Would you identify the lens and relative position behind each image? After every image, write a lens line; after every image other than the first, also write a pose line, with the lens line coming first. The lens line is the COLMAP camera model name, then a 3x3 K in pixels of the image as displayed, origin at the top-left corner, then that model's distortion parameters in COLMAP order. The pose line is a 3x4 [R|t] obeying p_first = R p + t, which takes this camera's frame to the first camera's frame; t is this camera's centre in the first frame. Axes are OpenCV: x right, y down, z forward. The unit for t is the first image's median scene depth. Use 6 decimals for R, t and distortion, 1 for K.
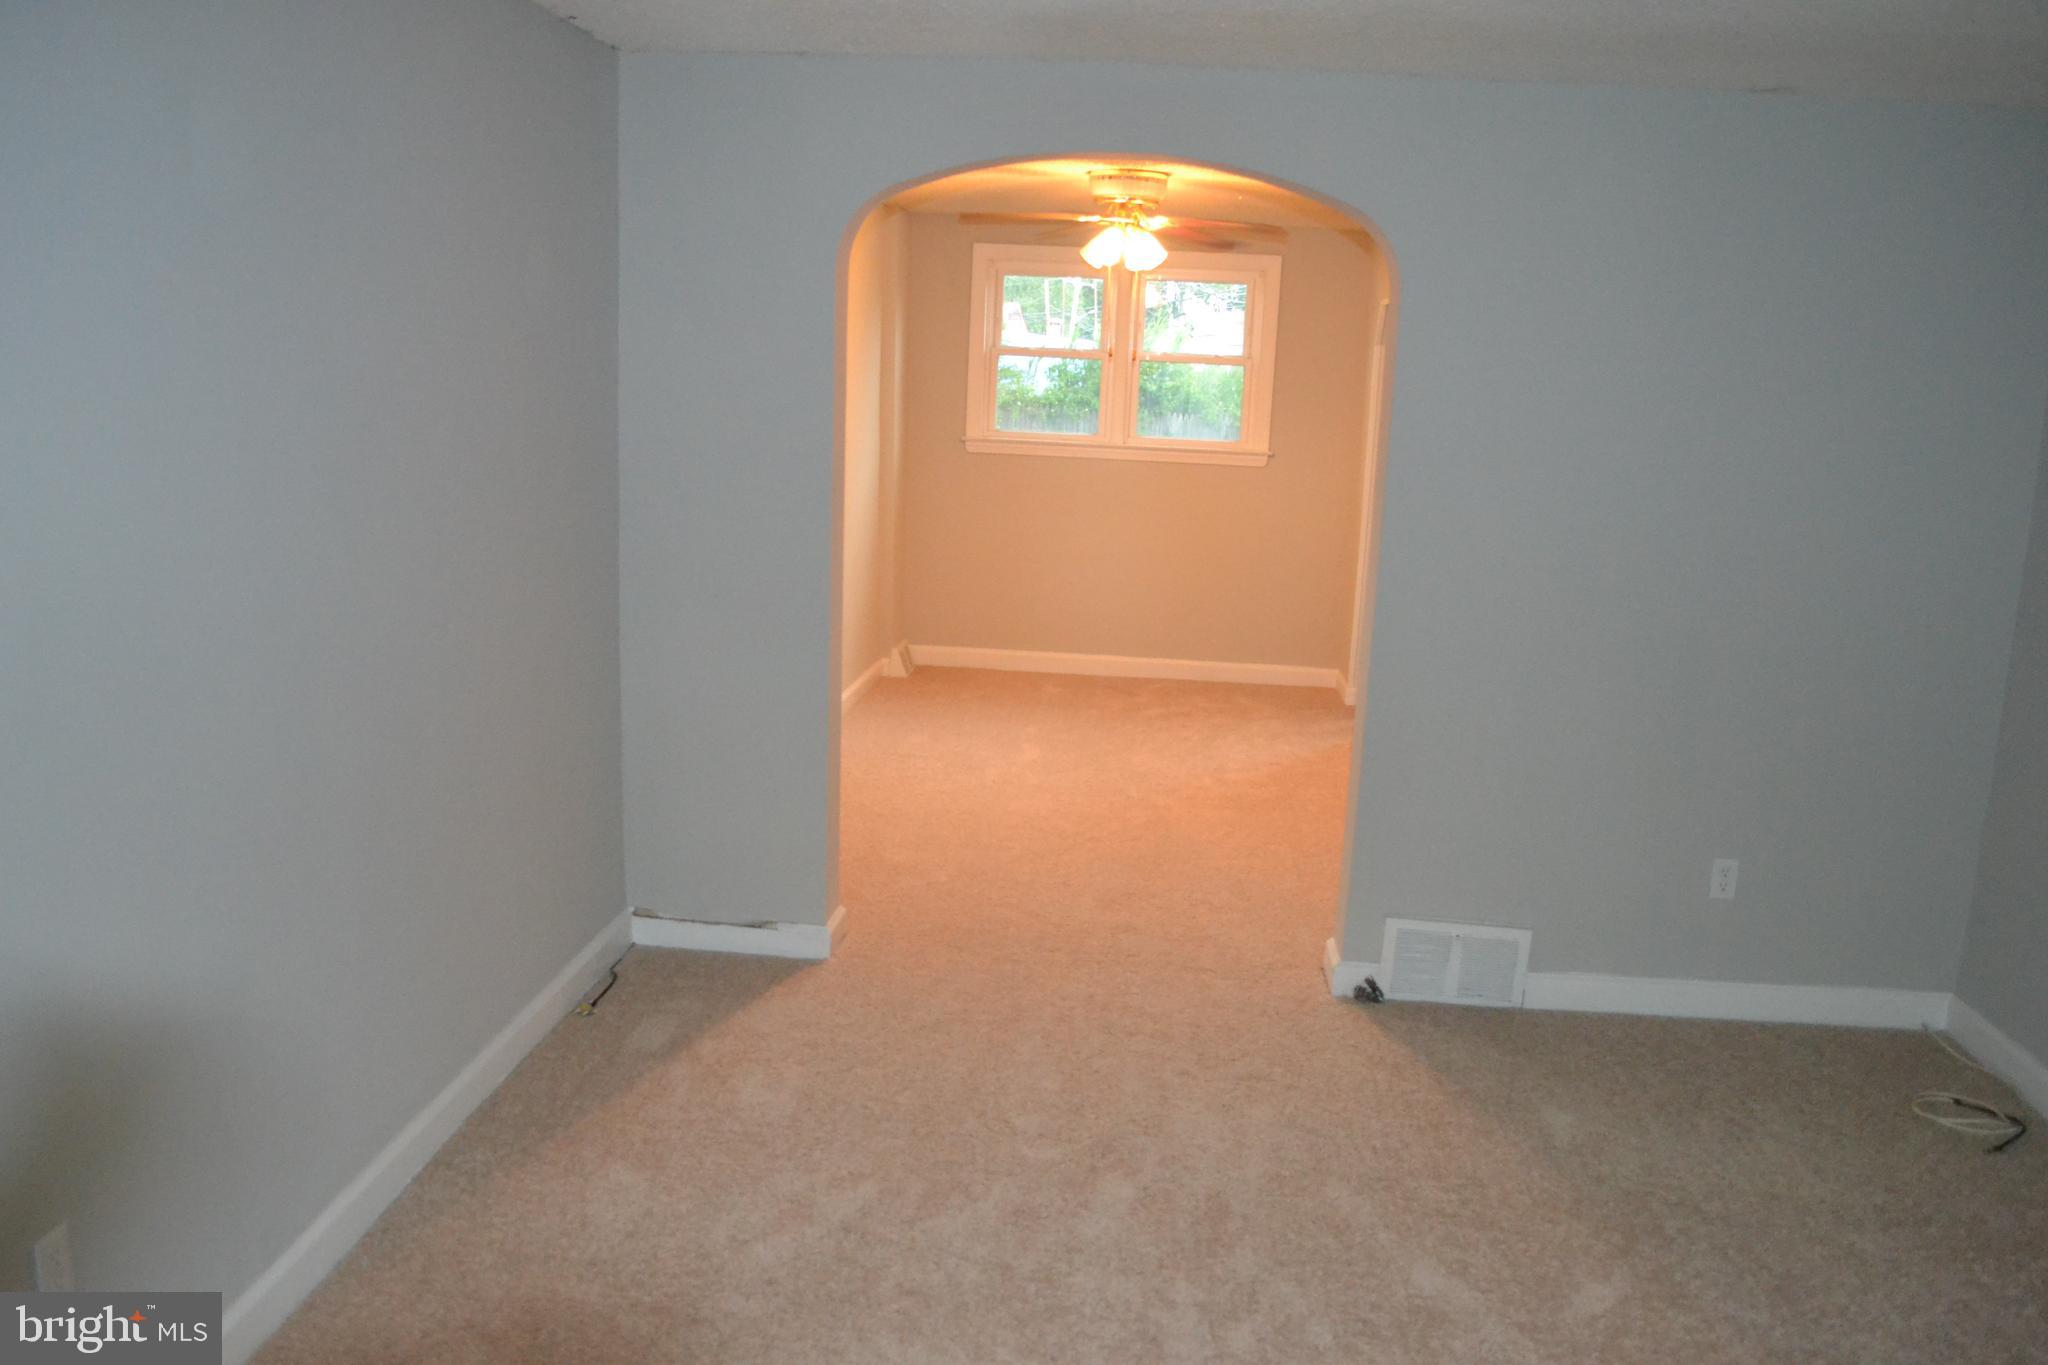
lens RADIAL K [[1638.7, 0, 1024.9], [0, 1638.7, 695.8], [0, 0, 1]] dist [-0.088031, 0.016483]
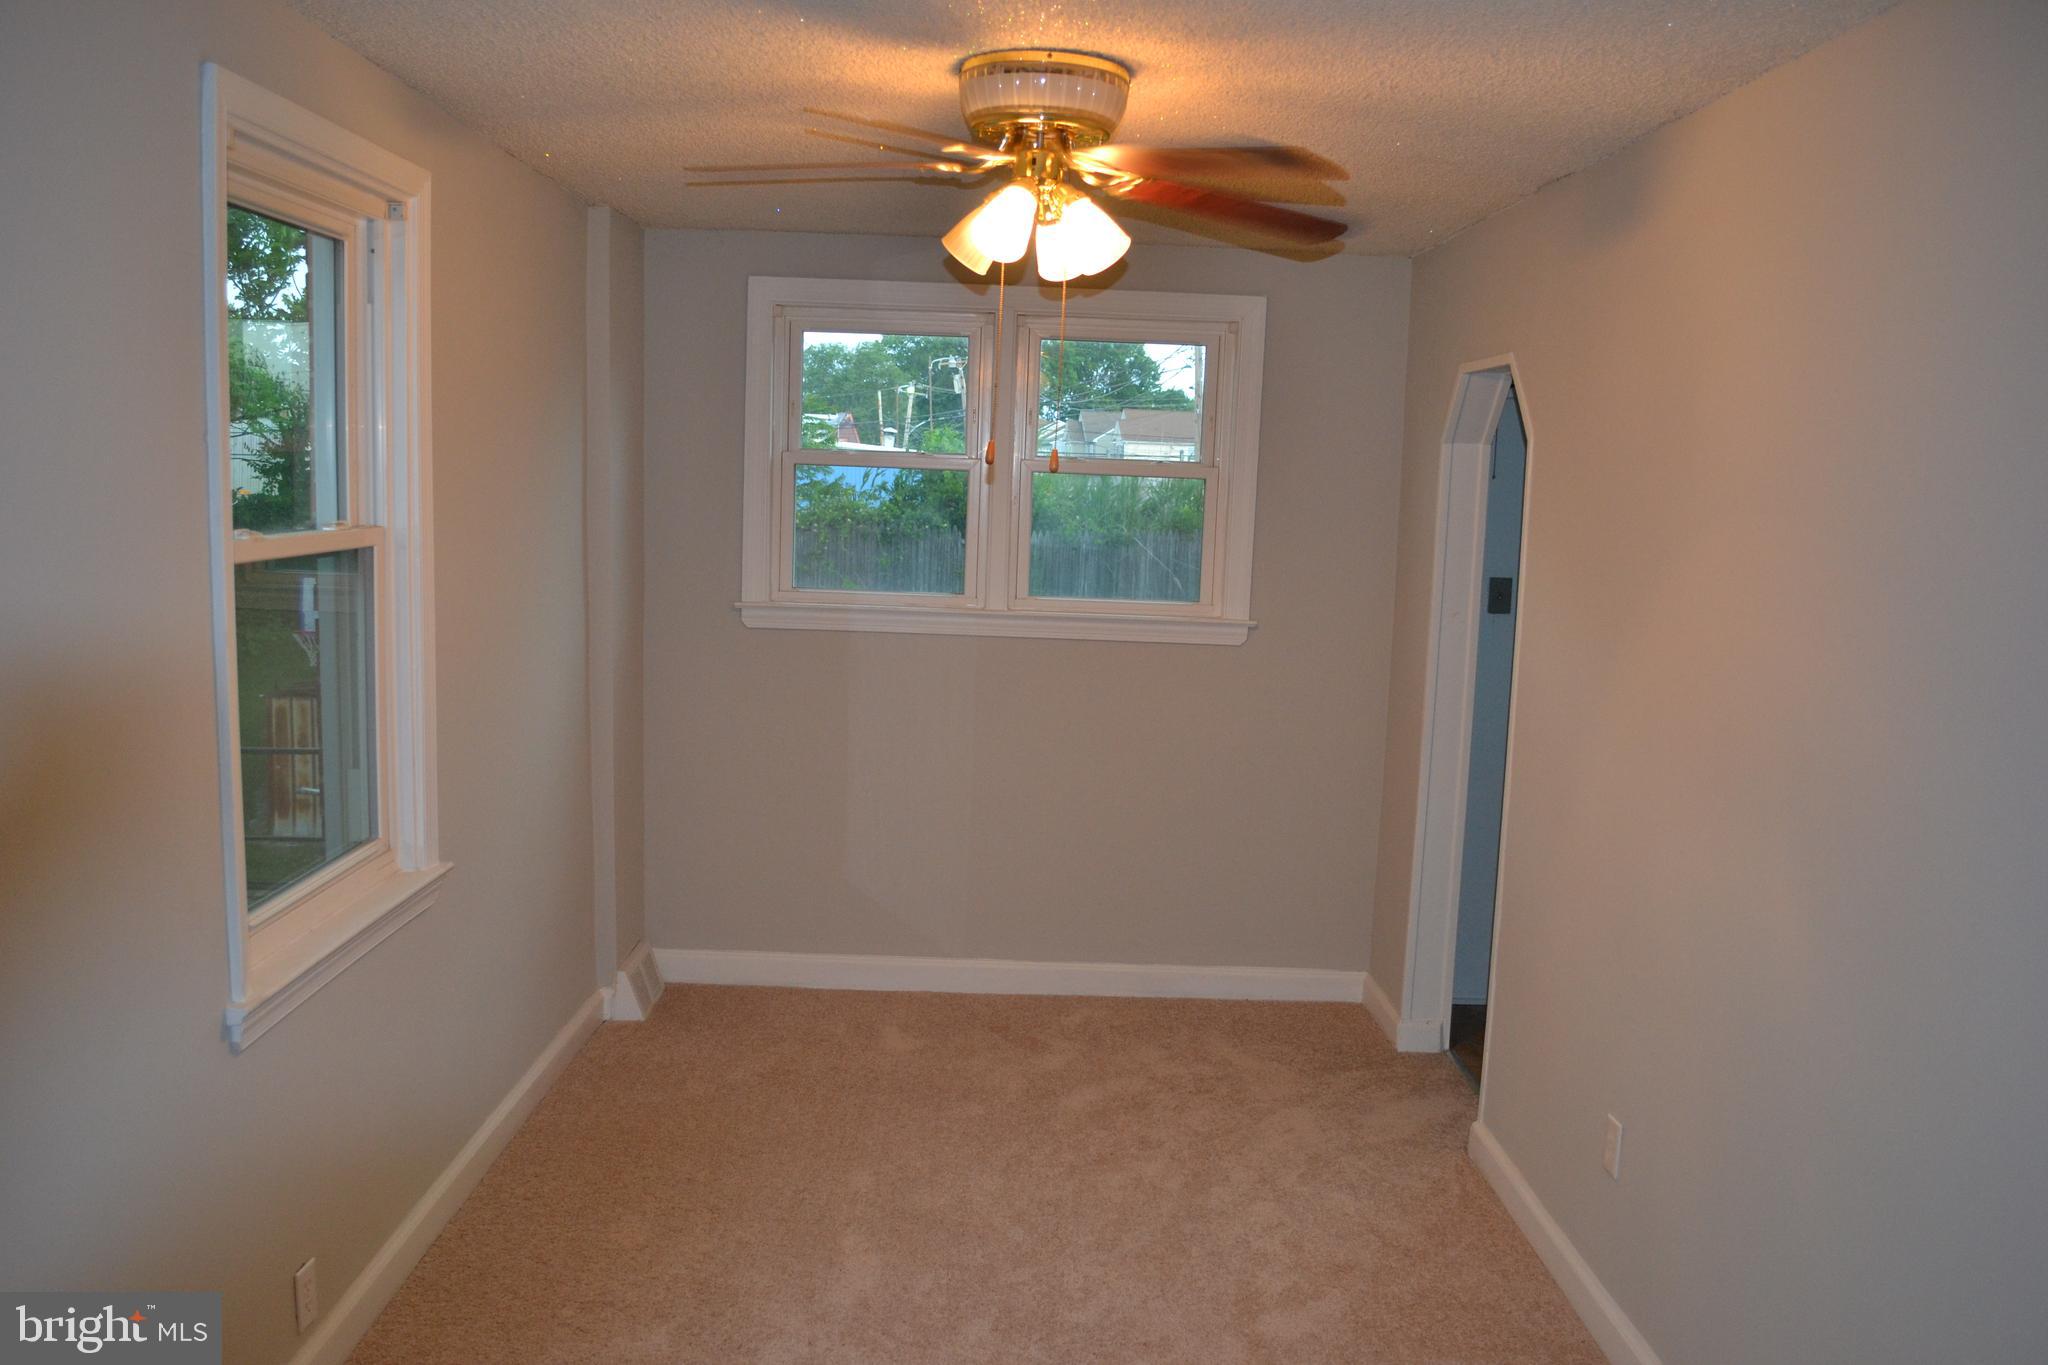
lens RADIAL K [[1638.7, 0, 1026.8], [0, 1638.7, 691.3], [0, 0, 1]] dist [-0.088031, 0.016483]
pose [[0.994863, -0.019277, 0.099376, 0.007273], [0.026045, 0.997395, -0.067269, -0.083245], [-0.097820, 0.069511, 0.992774, 0.401967]]
